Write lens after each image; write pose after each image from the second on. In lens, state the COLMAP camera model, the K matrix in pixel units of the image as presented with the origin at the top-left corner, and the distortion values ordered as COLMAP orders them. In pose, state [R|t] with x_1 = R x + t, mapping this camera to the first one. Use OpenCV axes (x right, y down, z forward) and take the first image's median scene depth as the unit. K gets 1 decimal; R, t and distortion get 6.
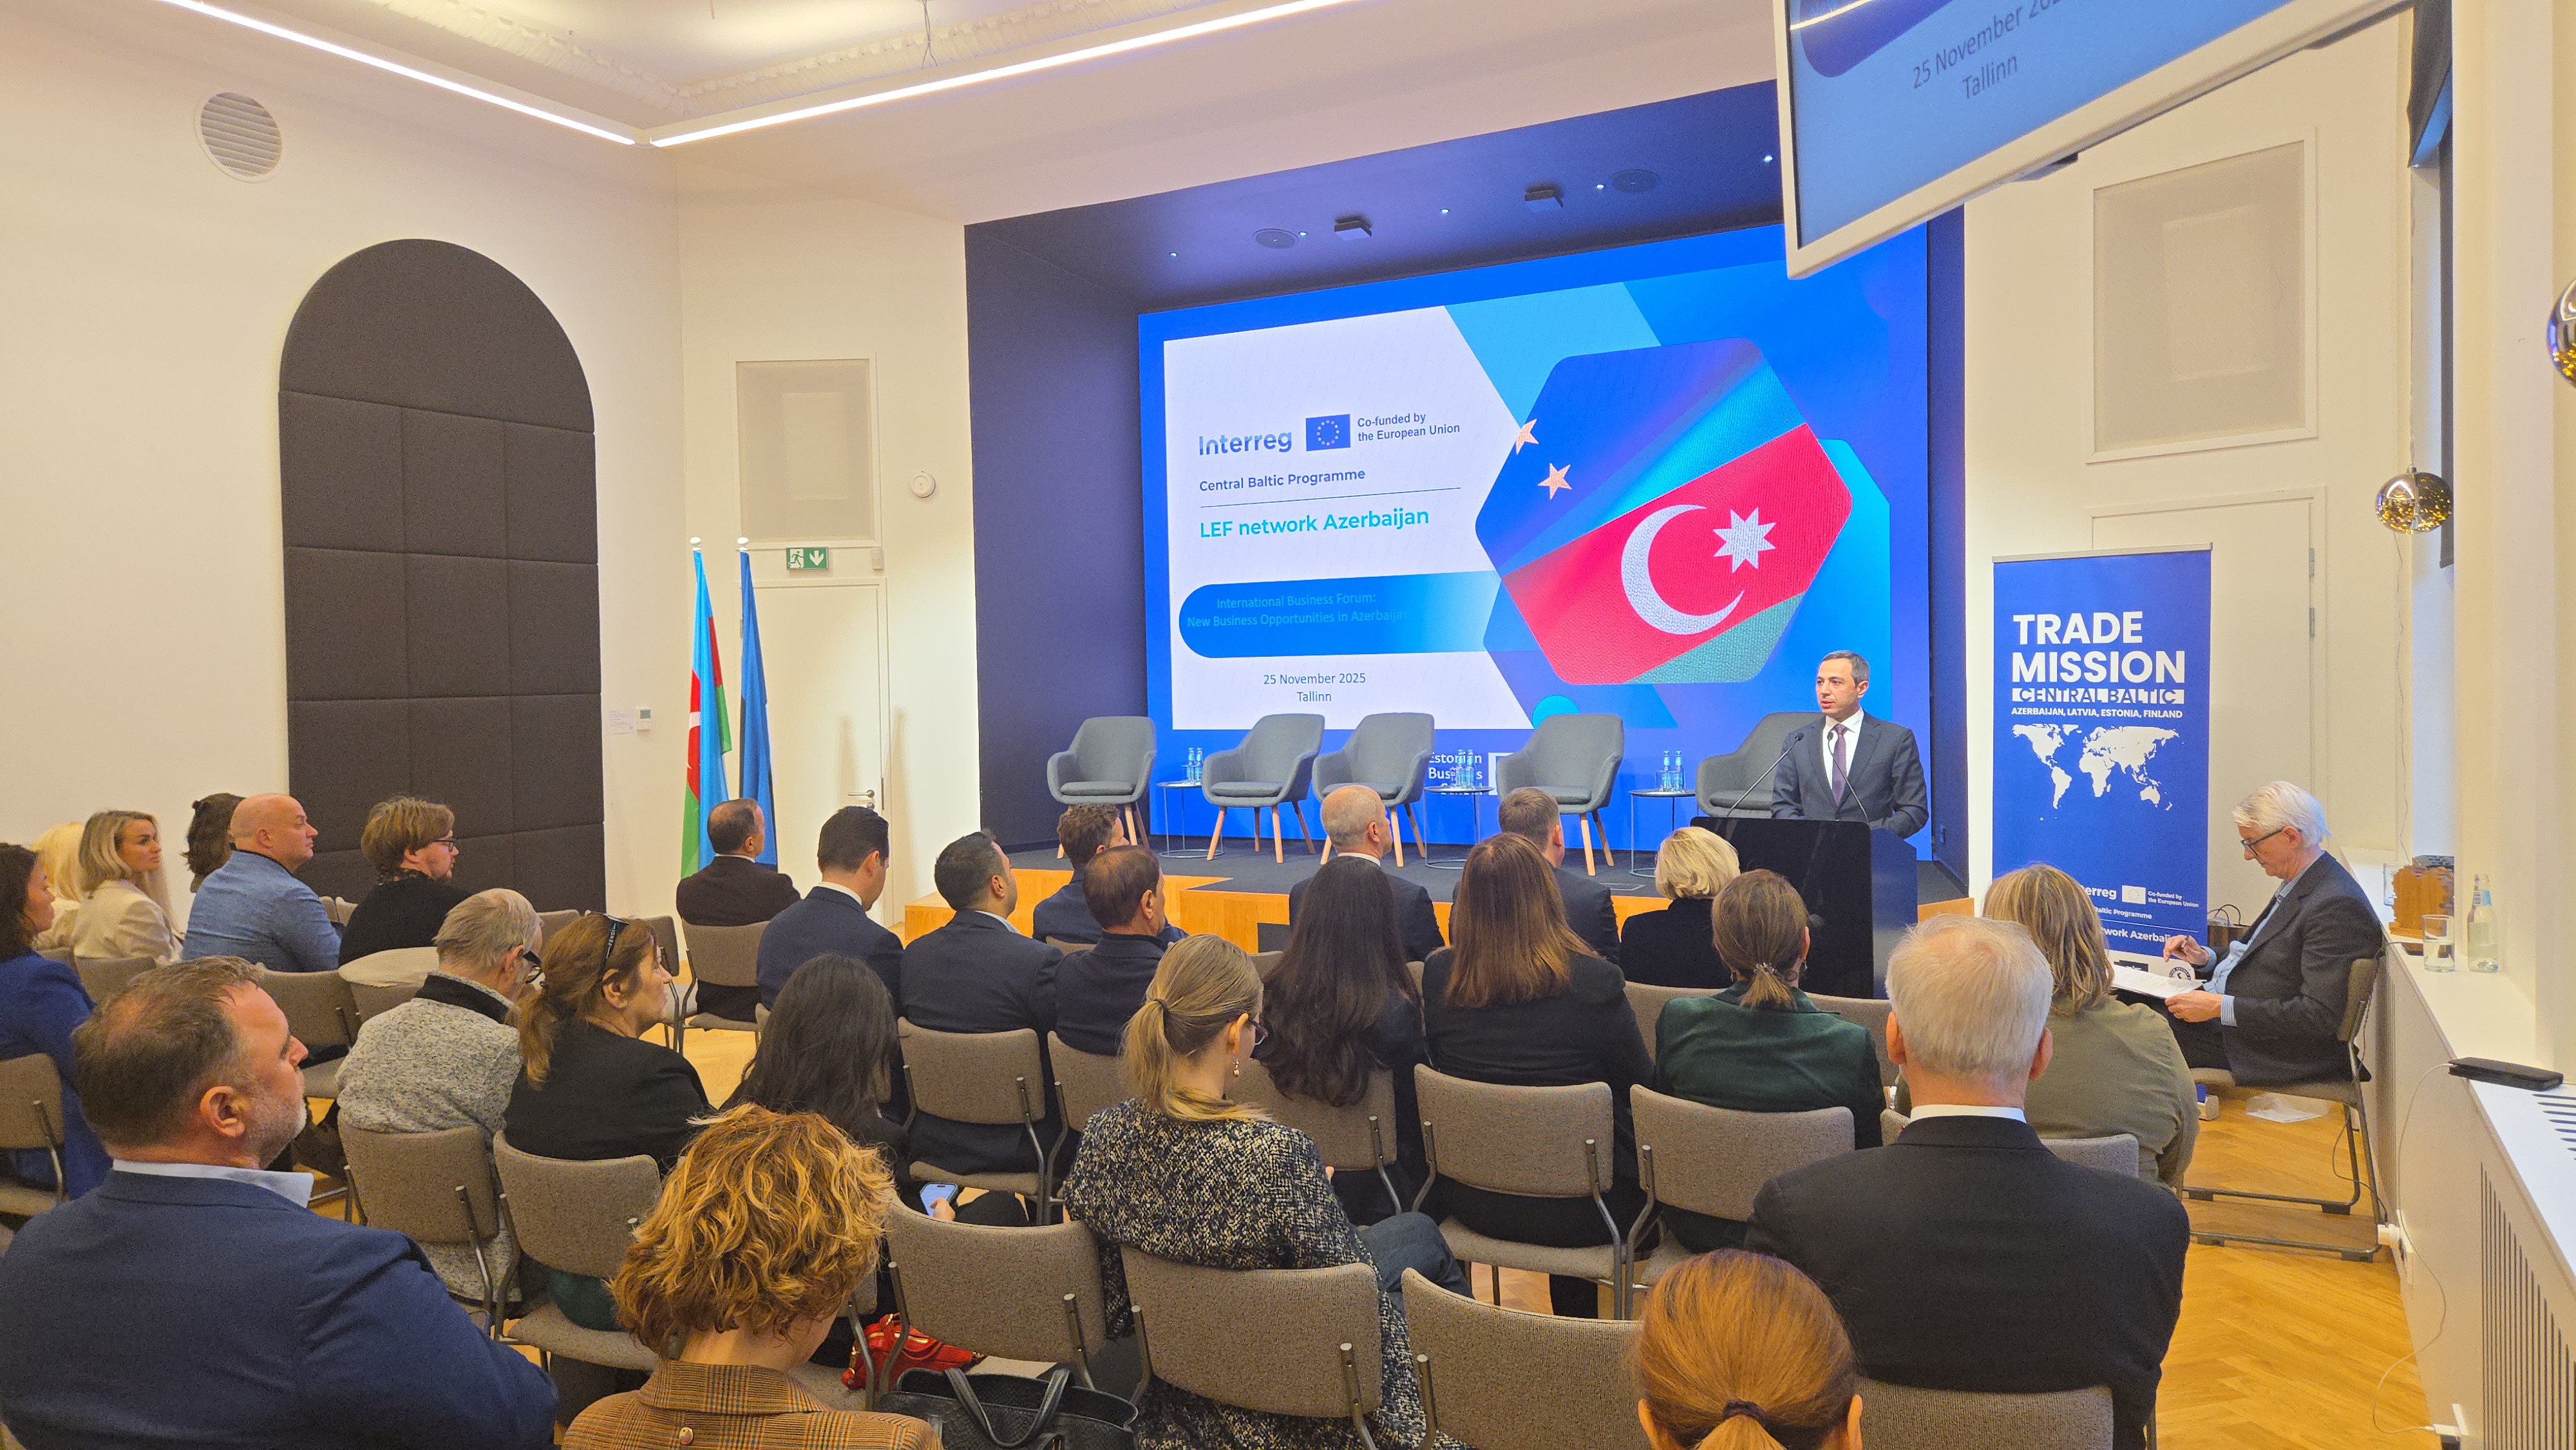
lens RADIAL K [[1704.5, 0, 1288.0], [0, 1704.5, 725.0], [0, 0, 1]] dist [0.086968, -0.107370]
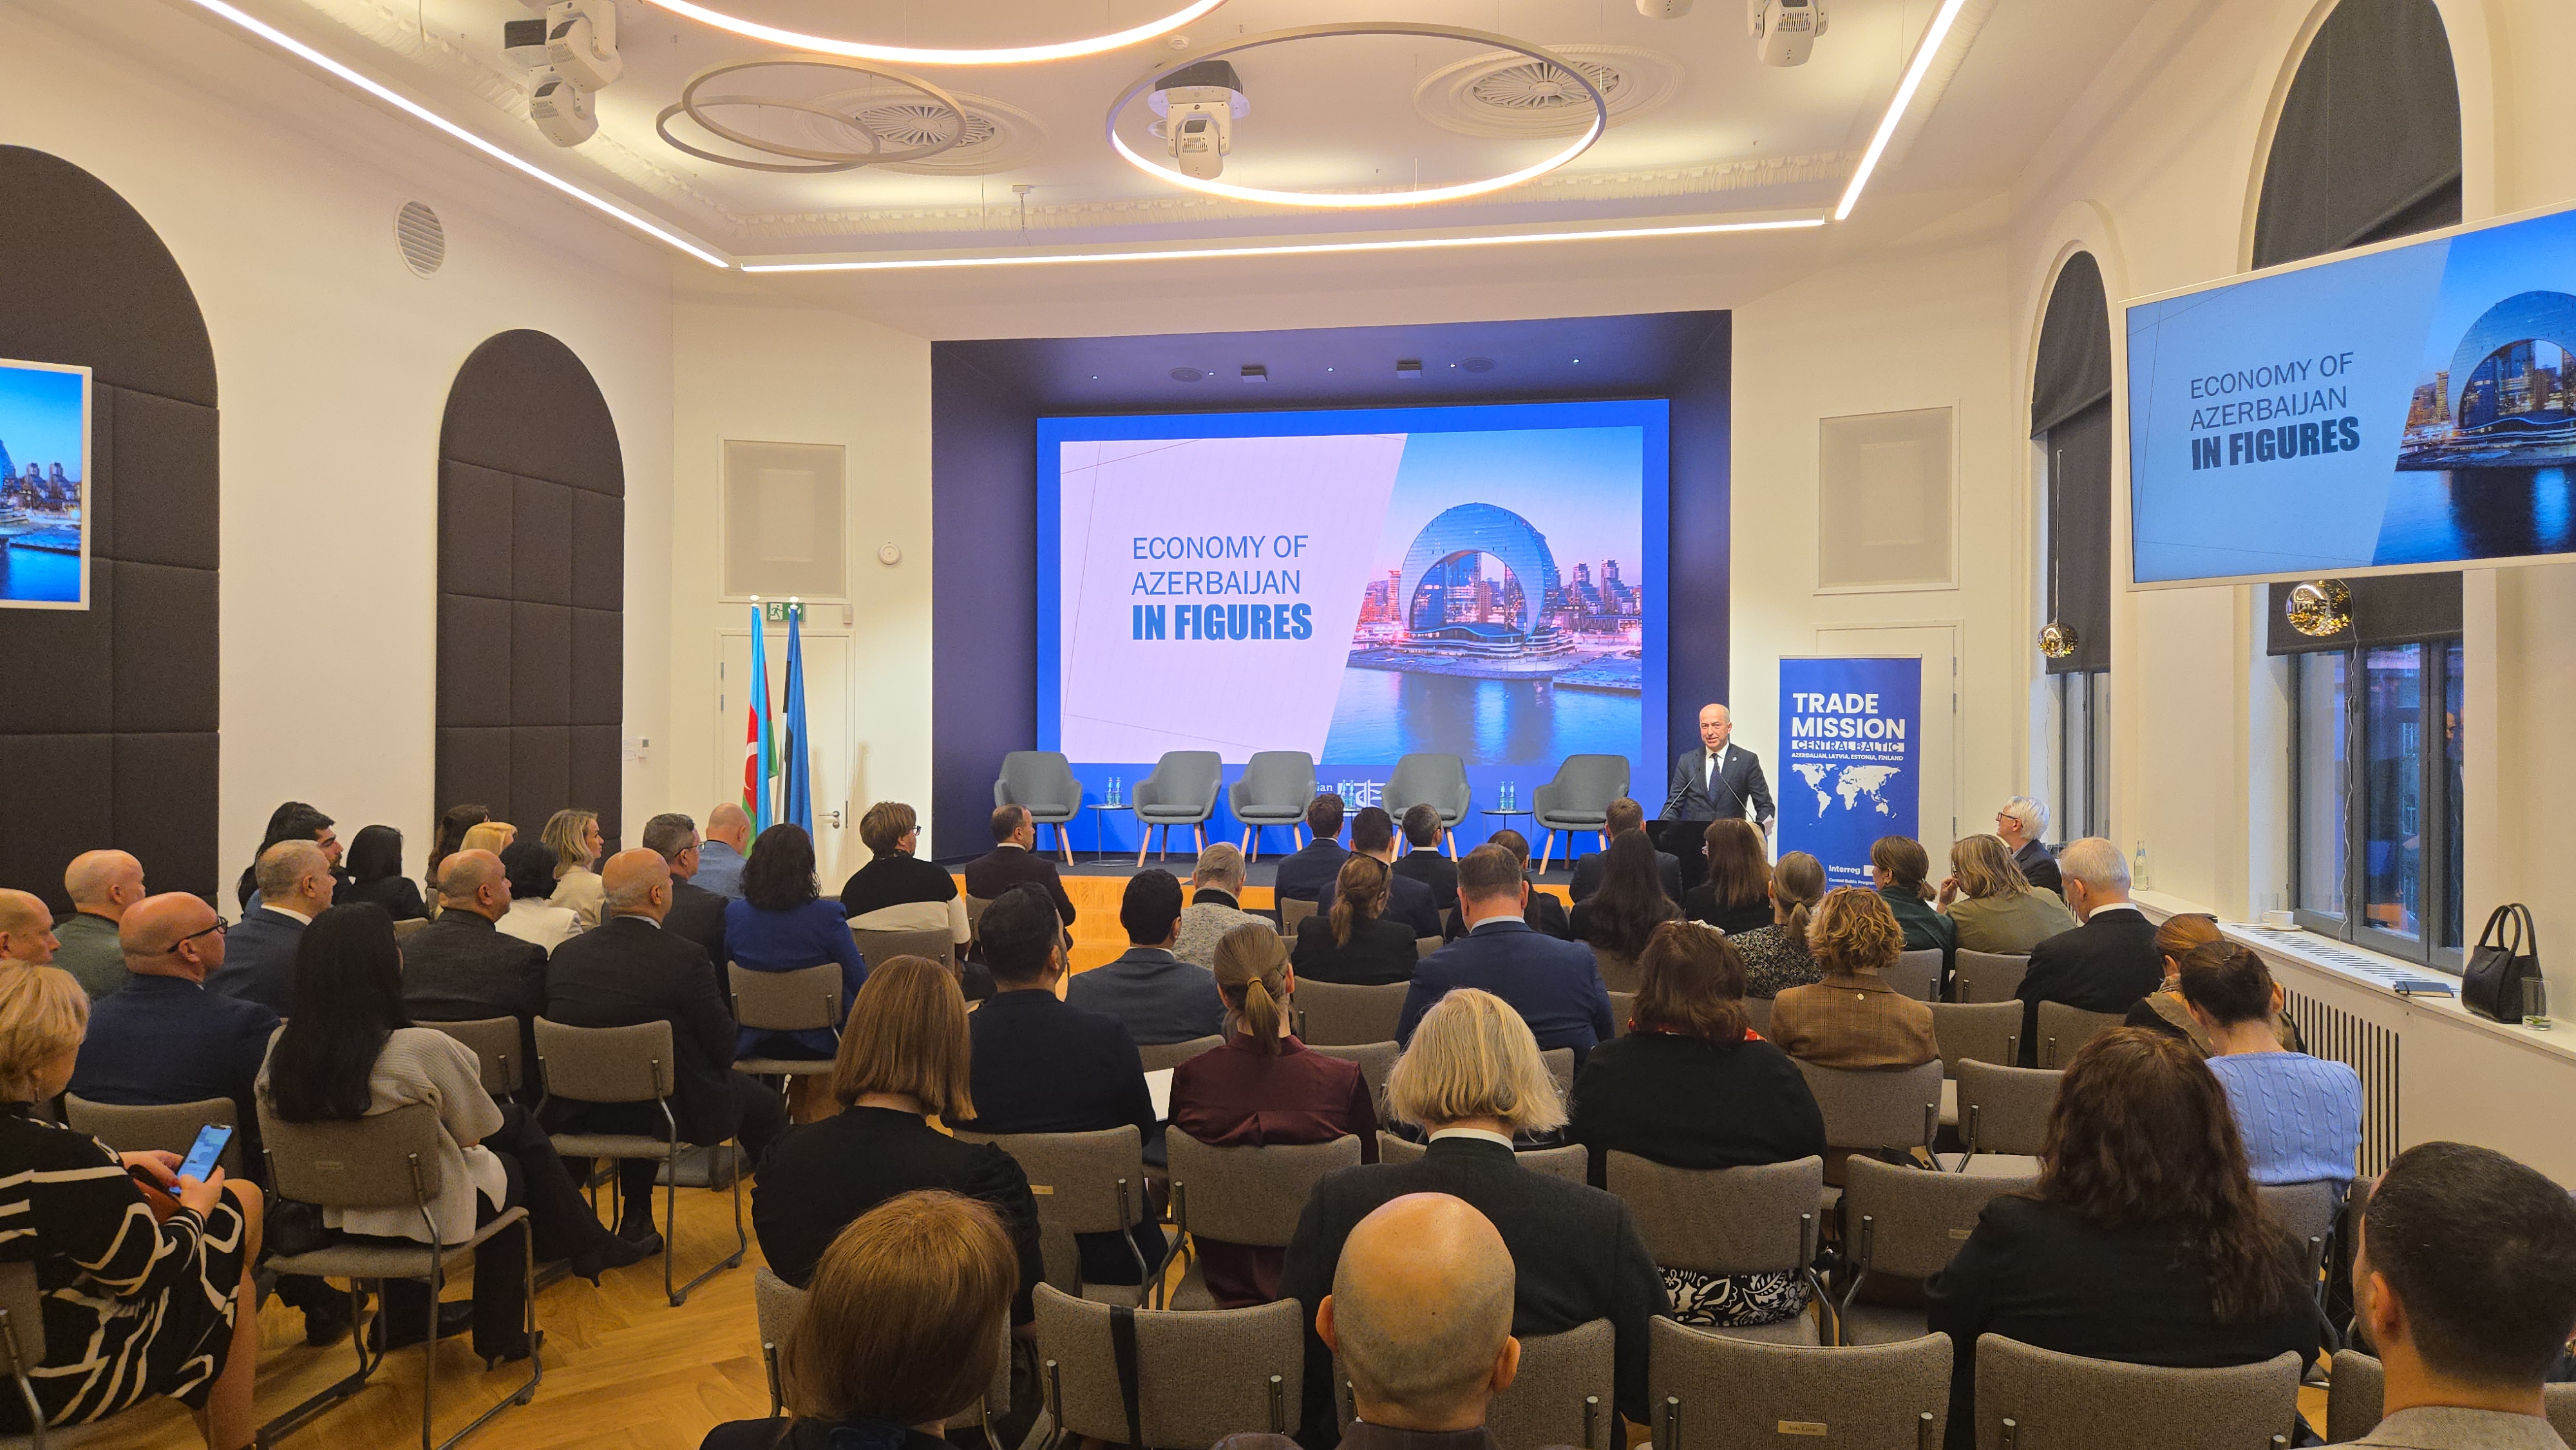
lens RADIAL K [[1704.5, 0, 1288.0], [0, 1704.5, 725.0], [0, 0, 1]] dist [0.086968, -0.107370]
pose [[0.949495, 0.018070, 0.313262, -0.502029], [-0.010450, 0.999608, -0.025989, 0.009894], [-0.313609, 0.021403, 0.949311, -0.328996]]
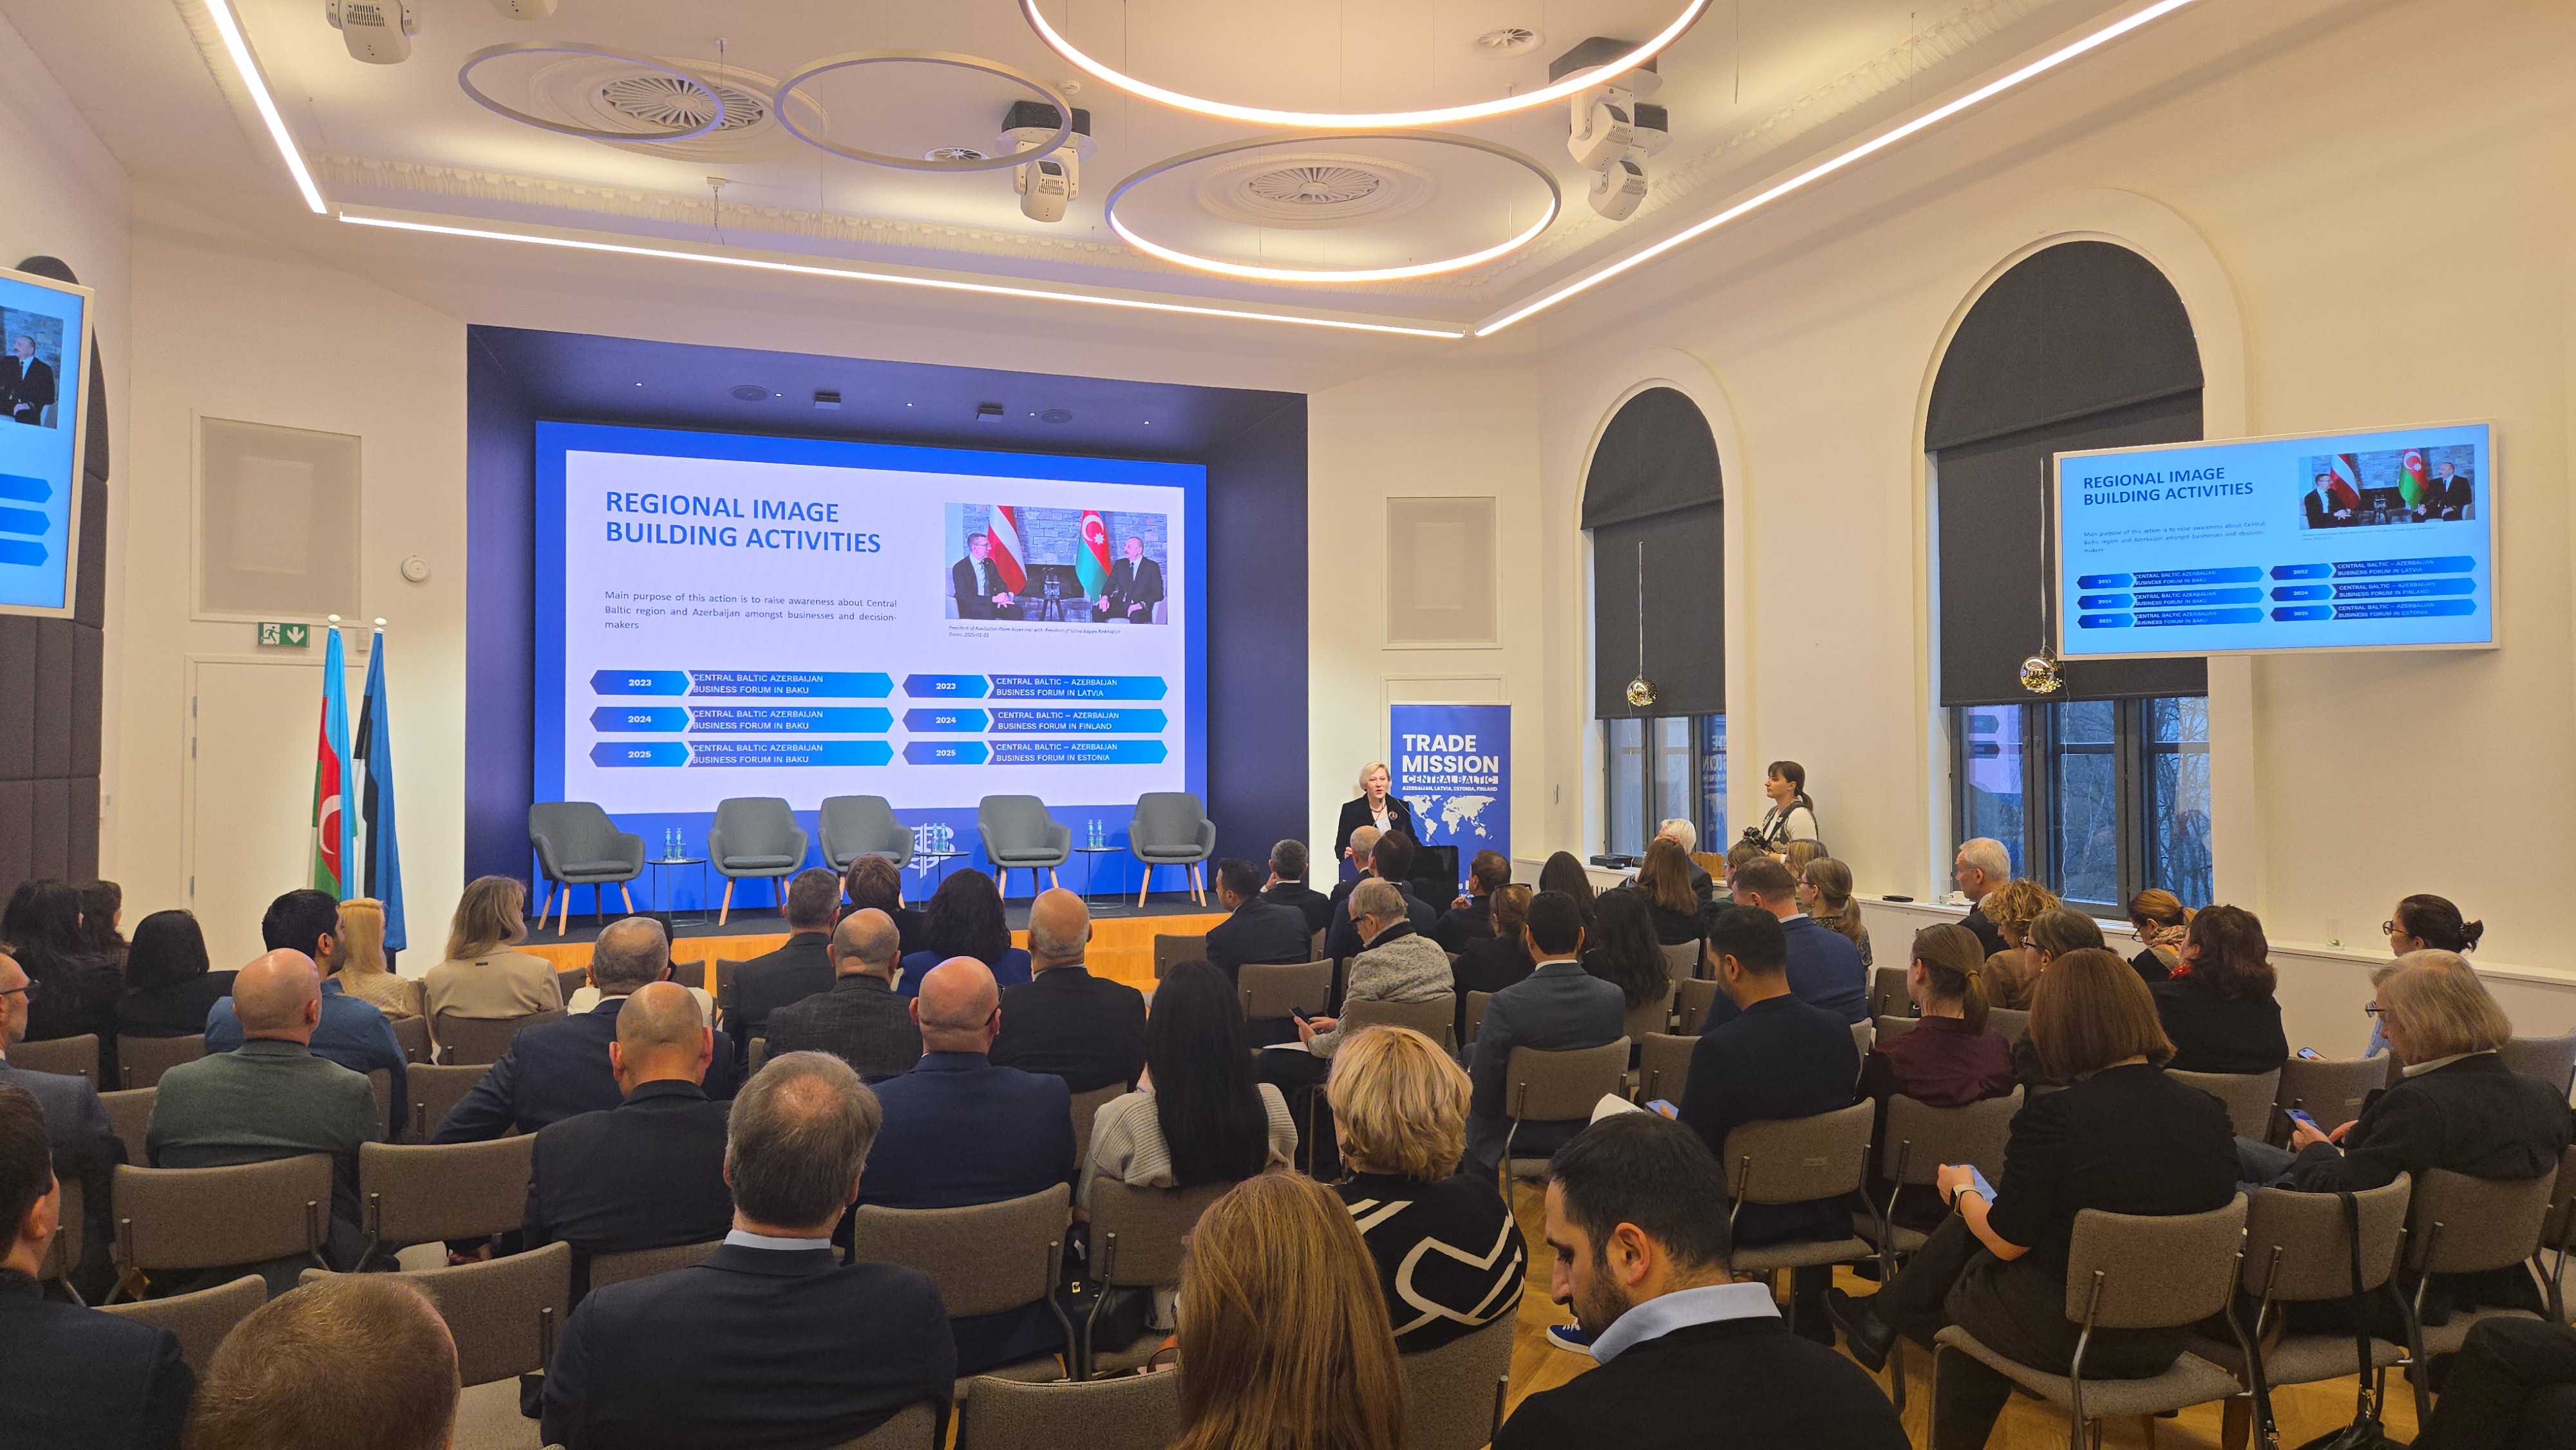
lens RADIAL K [[1704.5, 0, 1288.0], [0, 1704.5, 725.0], [0, 0, 1]] dist [0.086968, -0.107370]
pose [[0.643058, 0.028322, 0.765293, -1.024257], [0.015468, 0.998632, -0.049955, 0.013134], [-0.765661, 0.043961, 0.641740, -0.045830]]
